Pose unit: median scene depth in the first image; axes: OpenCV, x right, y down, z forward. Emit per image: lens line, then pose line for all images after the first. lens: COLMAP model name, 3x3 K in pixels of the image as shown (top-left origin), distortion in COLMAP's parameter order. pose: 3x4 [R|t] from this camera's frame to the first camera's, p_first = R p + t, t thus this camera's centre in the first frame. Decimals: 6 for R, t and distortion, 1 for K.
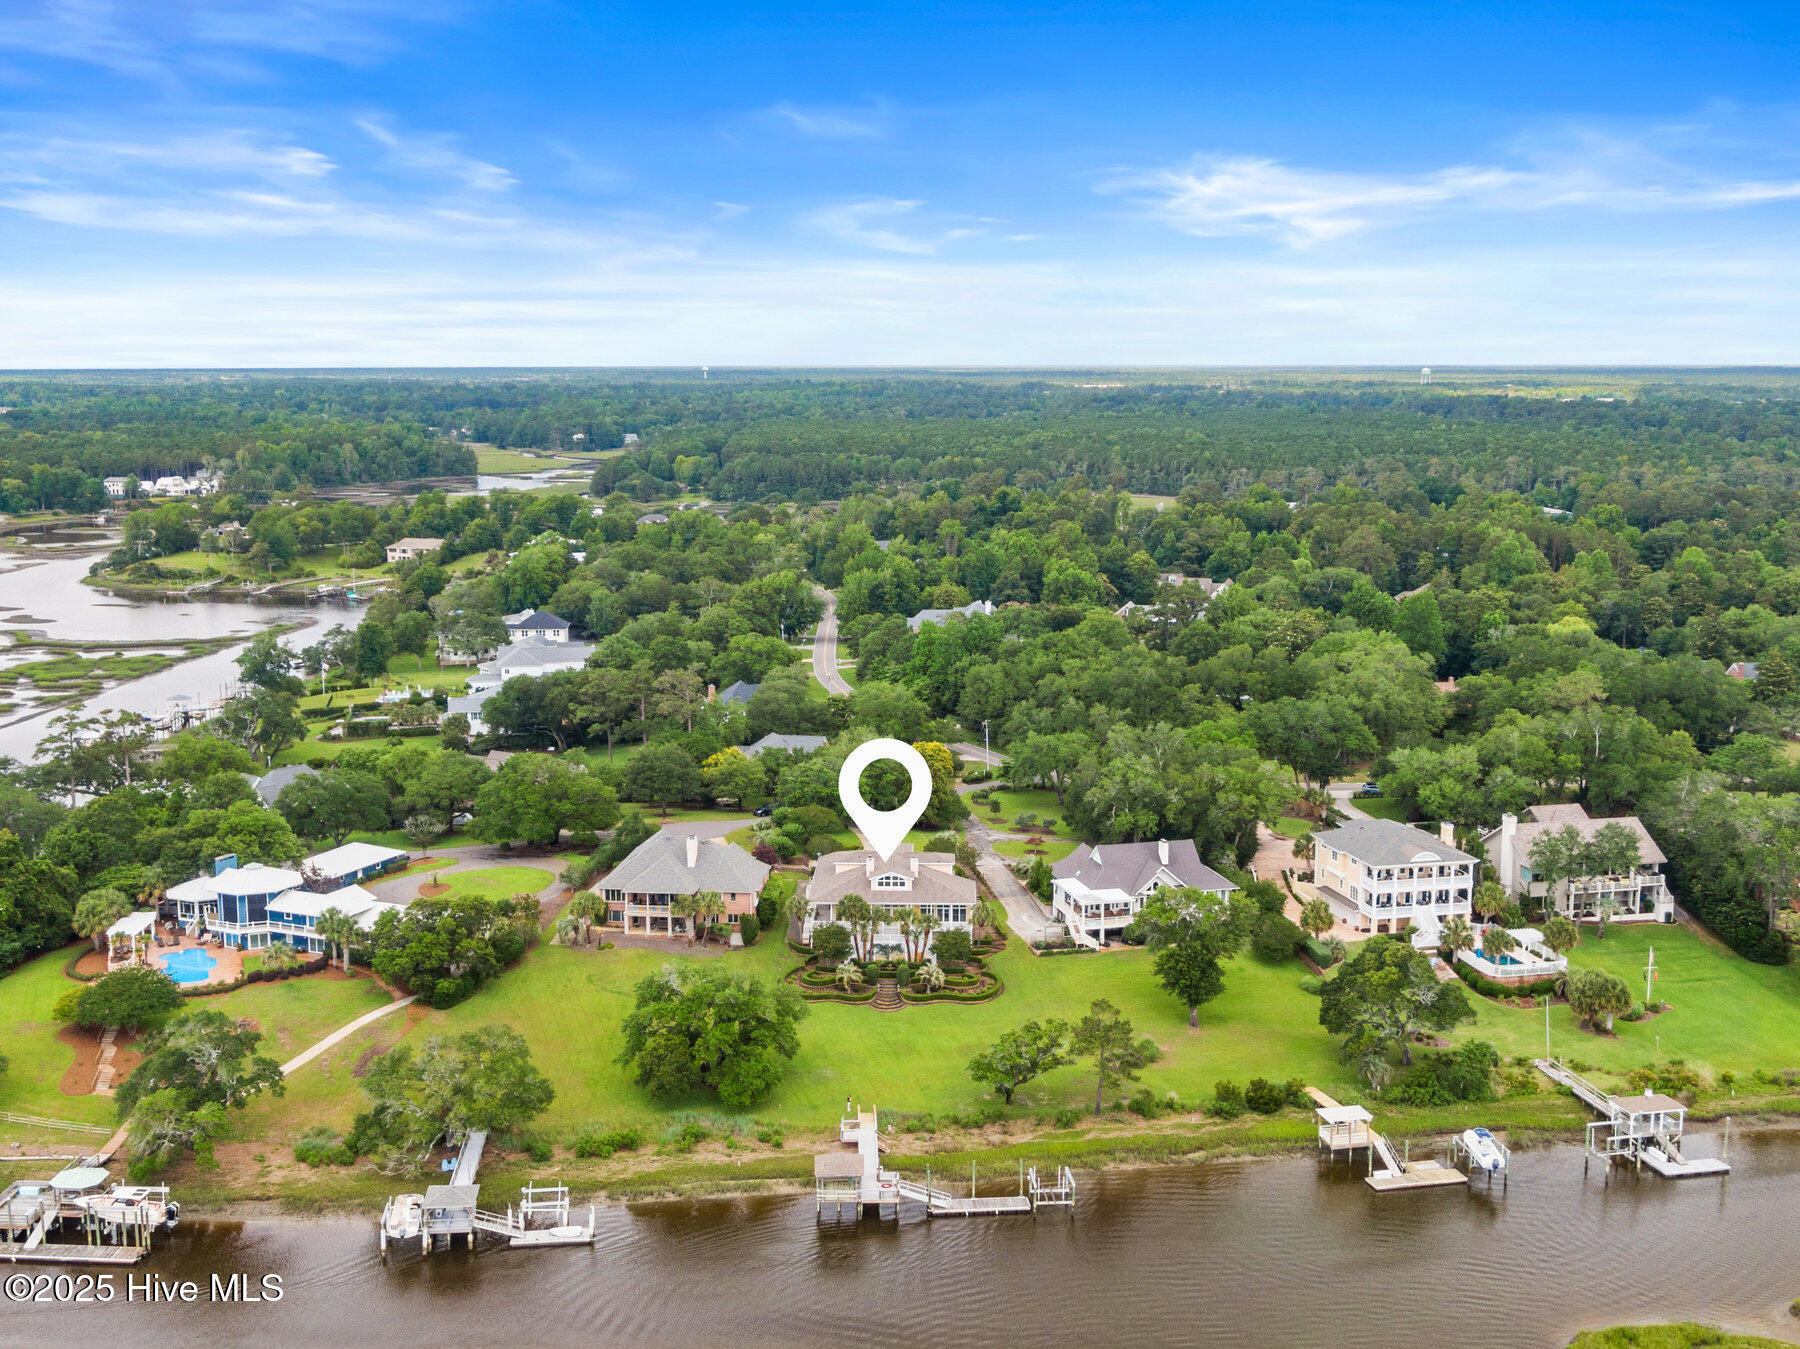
lens RADIAL K [[1956.5, 0, 900.0], [0, 1956.5, 674.5], [0, 0, 1]] dist [0.022071, 0.008957]
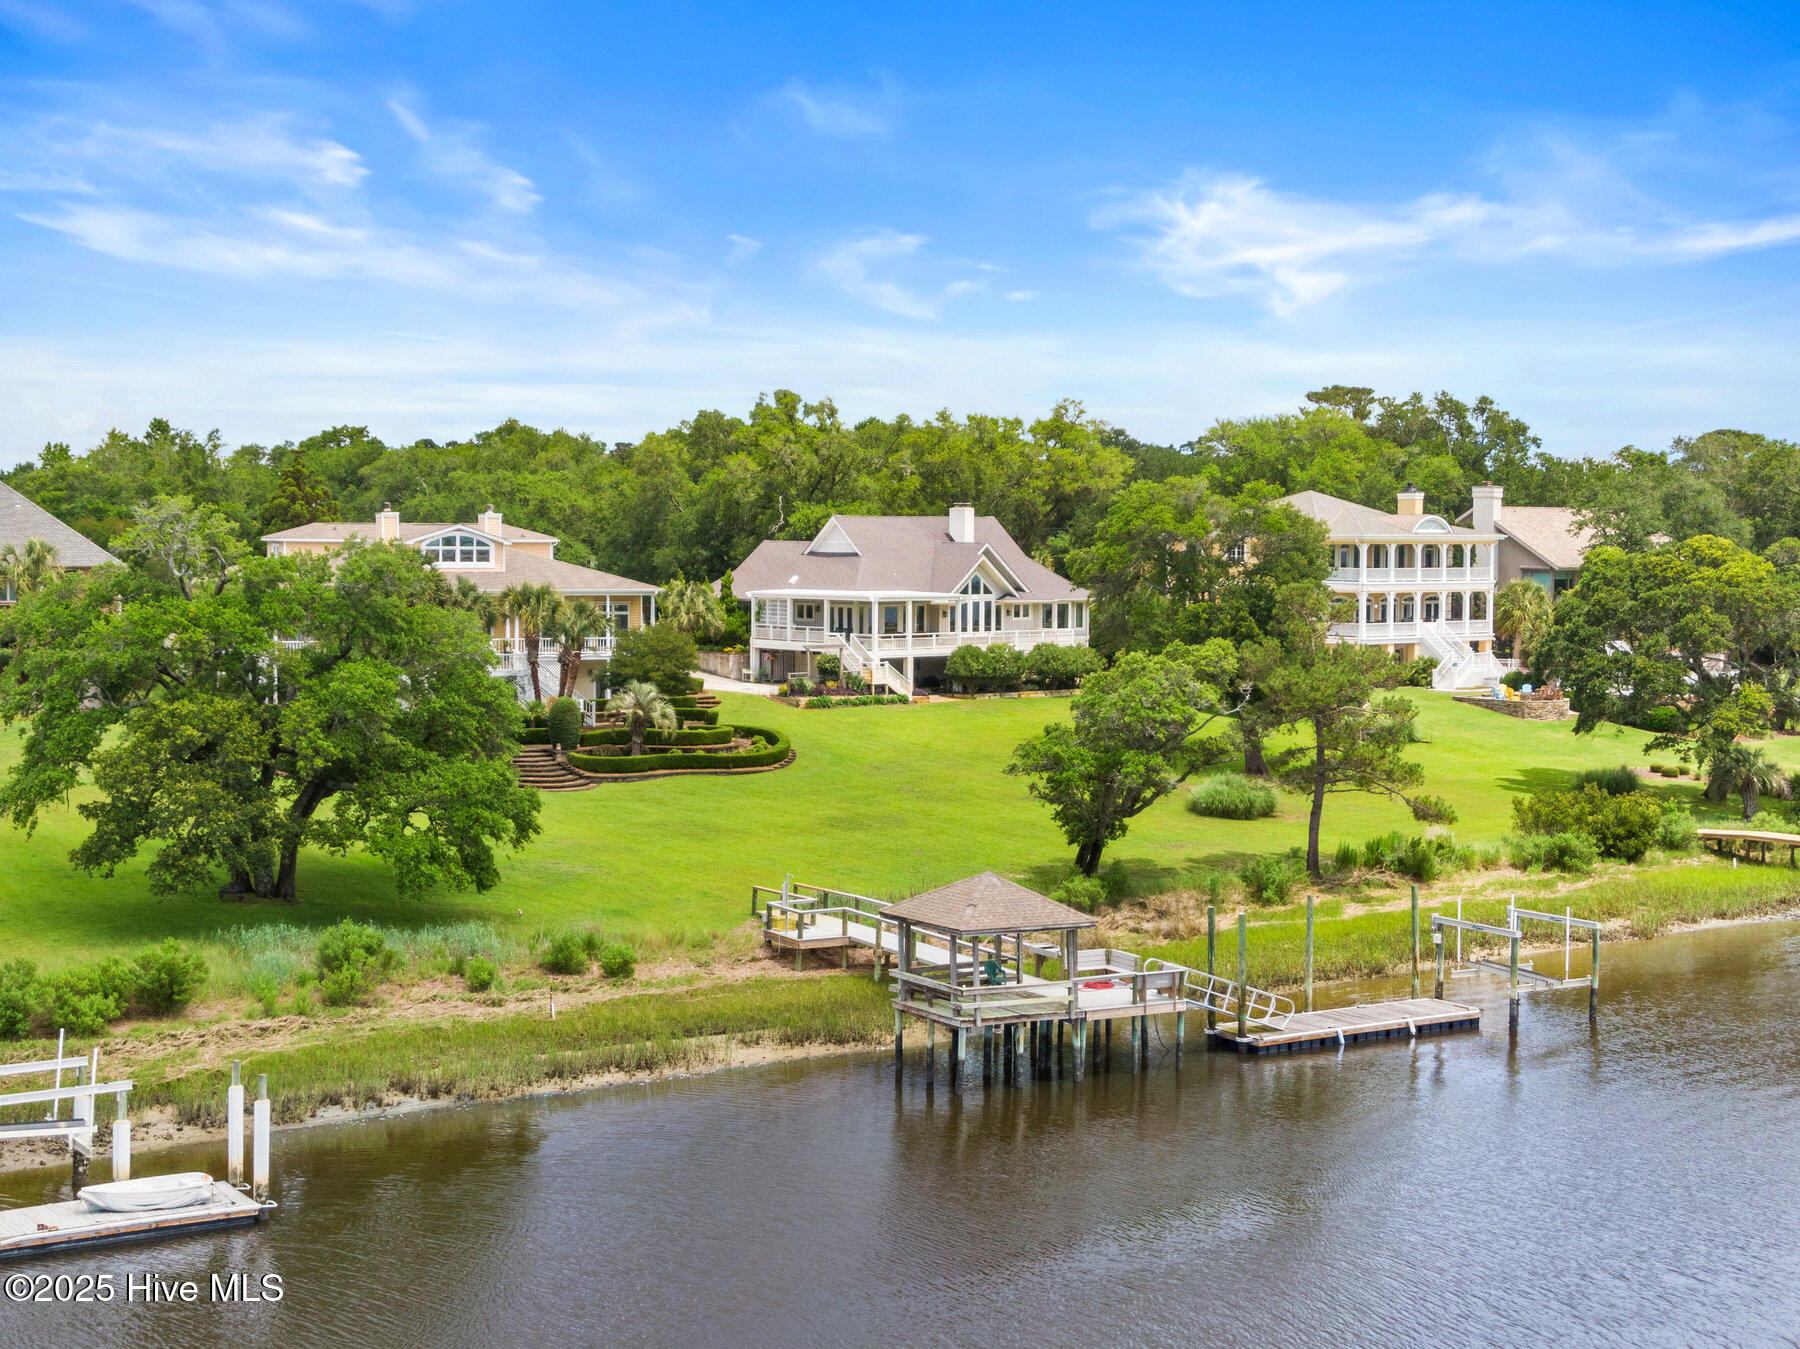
lens RADIAL K [[2544.8, 0, 900.0], [0, 2544.8, 674.5], [0, 0, 1]] dist [0.046648, -0.155727]
pose [[0.891244, -0.018283, 0.453156, -0.166985], [0.060082, 0.995140, -0.078018, 0.180412], [-0.449527, 0.096759, 0.888011, 0.479200]]
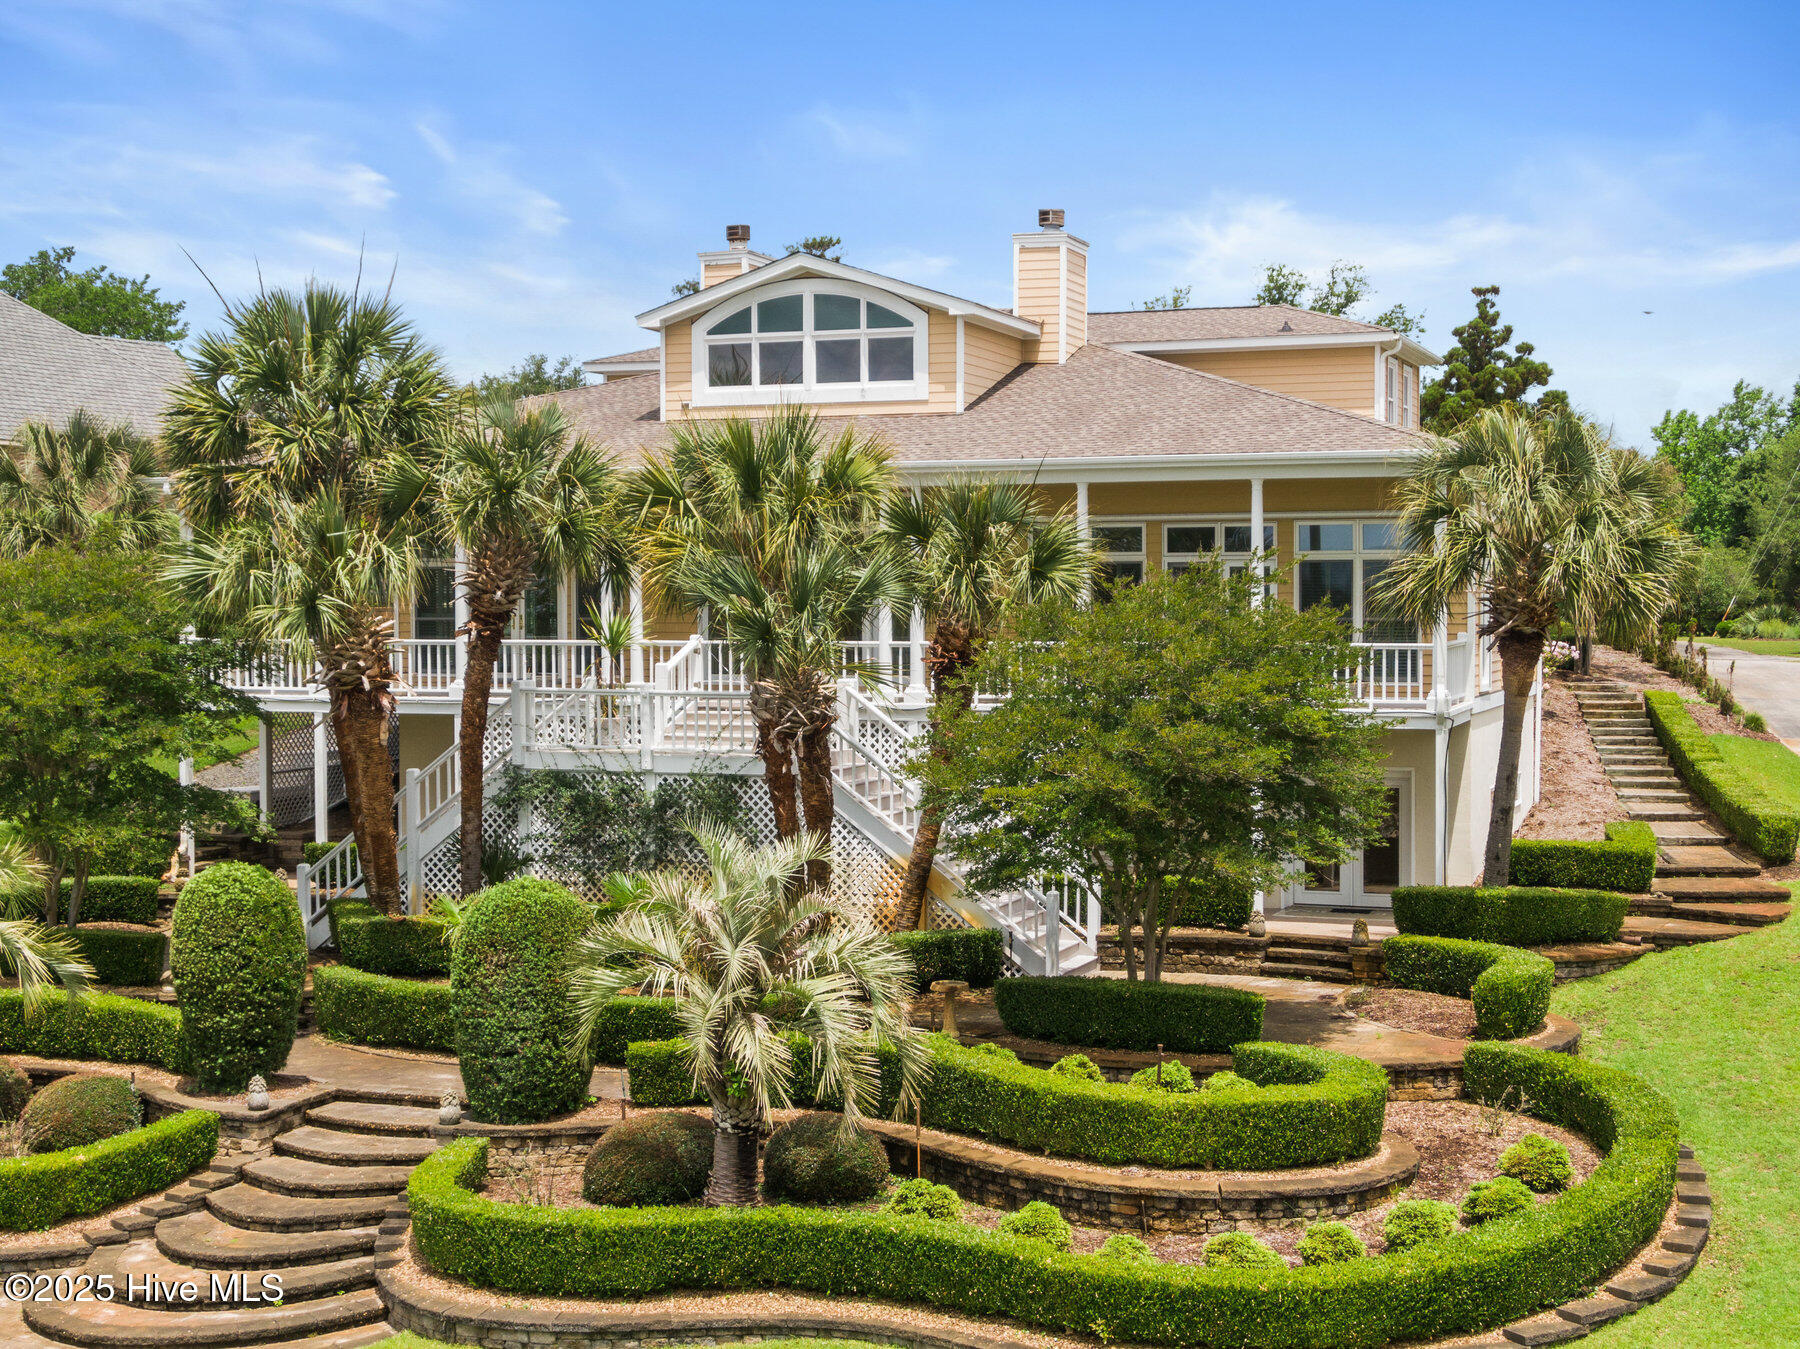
lens RADIAL K [[2544.8, 0, 900.0], [0, 2544.8, 674.5], [0, 0, 1]] dist [0.046648, -0.155727]
pose [[0.946971, 0.008790, -0.321198, 0.053030], [-0.047259, 0.992565, -0.112169, 0.144612], [0.317824, 0.121401, 0.940346, 0.854205]]
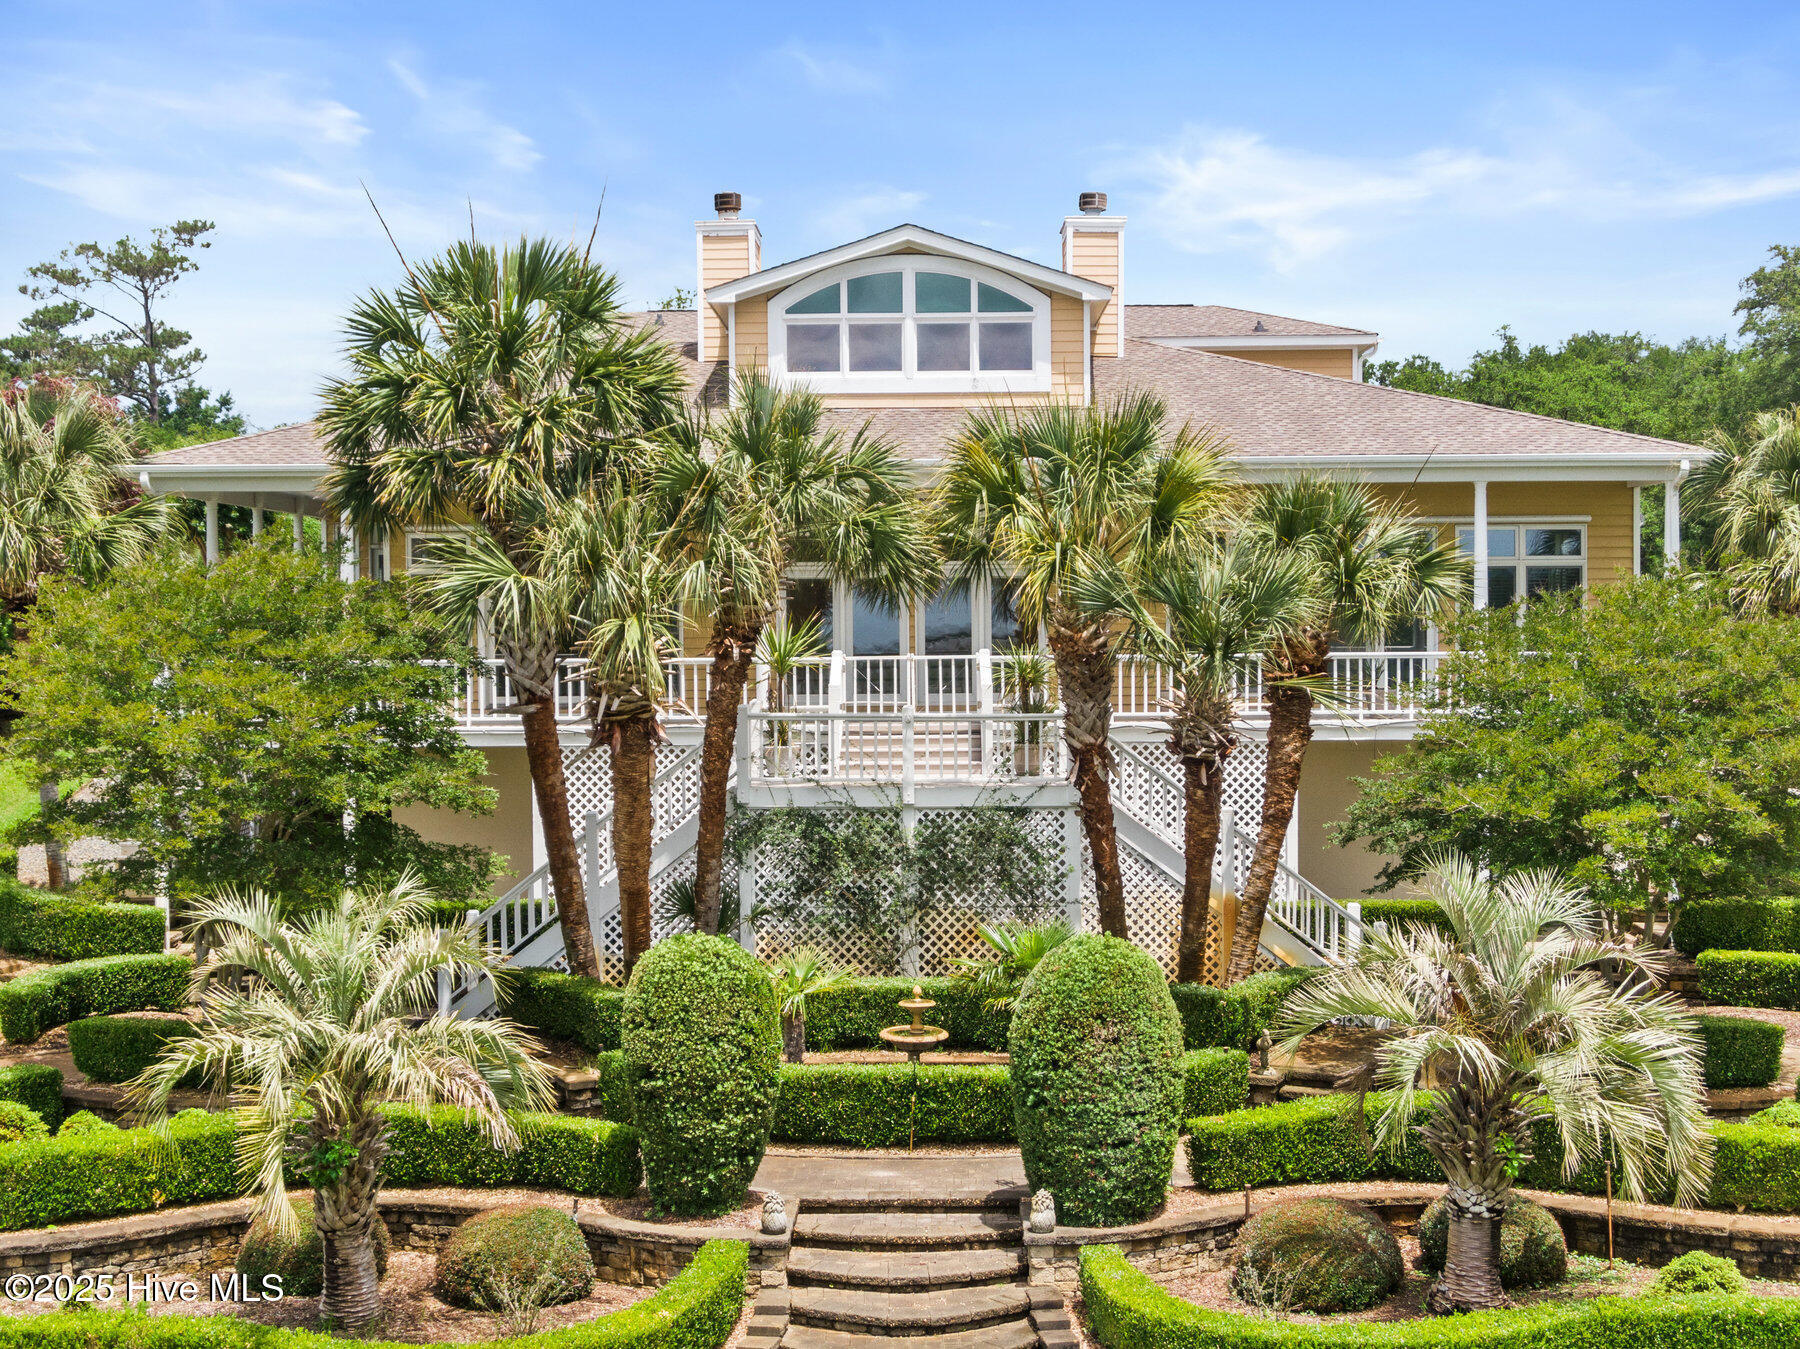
lens RADIAL K [[2544.8, 0, 900.0], [0, 2544.8, 674.5], [0, 0, 1]] dist [0.046648, -0.155727]
pose [[0.999887, -0.005888, 0.013837, -0.007018], [0.007550, 0.992332, -0.123373, 0.143717], [-0.013005, 0.123463, 0.992264, 0.859320]]
